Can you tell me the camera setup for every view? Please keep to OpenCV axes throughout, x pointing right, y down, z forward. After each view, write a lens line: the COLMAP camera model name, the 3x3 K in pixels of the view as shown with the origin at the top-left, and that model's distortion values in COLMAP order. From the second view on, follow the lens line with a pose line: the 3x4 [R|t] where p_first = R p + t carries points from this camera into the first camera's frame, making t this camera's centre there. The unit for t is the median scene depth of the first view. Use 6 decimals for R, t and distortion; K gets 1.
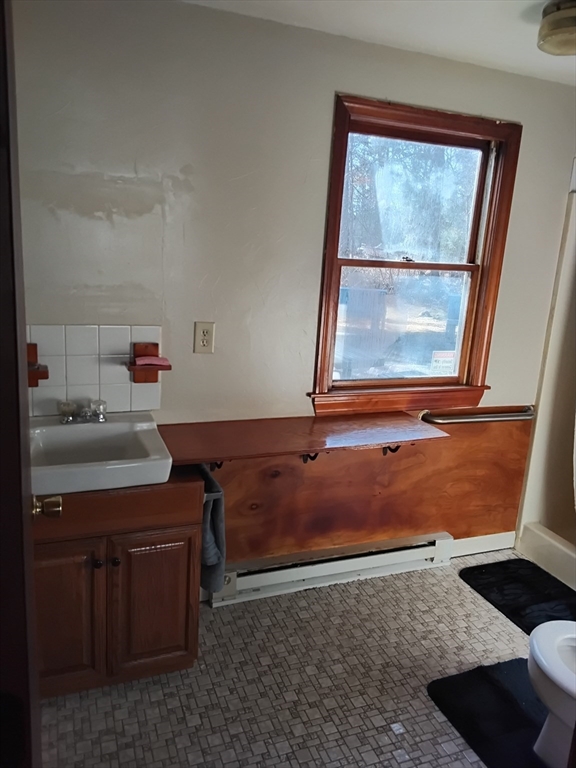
lens RADIAL K [[600.6, 0, 299.1], [0, 600.6, 381.9], [0, 0, 1]] dist [0.122234, -0.186240]
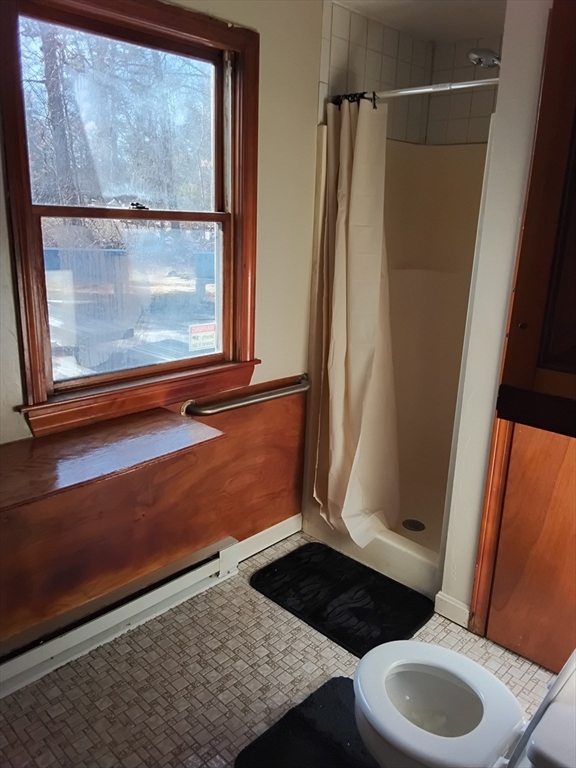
lens RADIAL K [[600.6, 0, 299.1], [0, 600.6, 381.9], [0, 0, 1]] dist [0.122234, -0.186240]
pose [[0.915552, -0.135866, 0.378555, 0.045081], [0.110528, 0.989970, 0.087990, -0.031426], [-0.386713, -0.038719, 0.921387, 0.216157]]
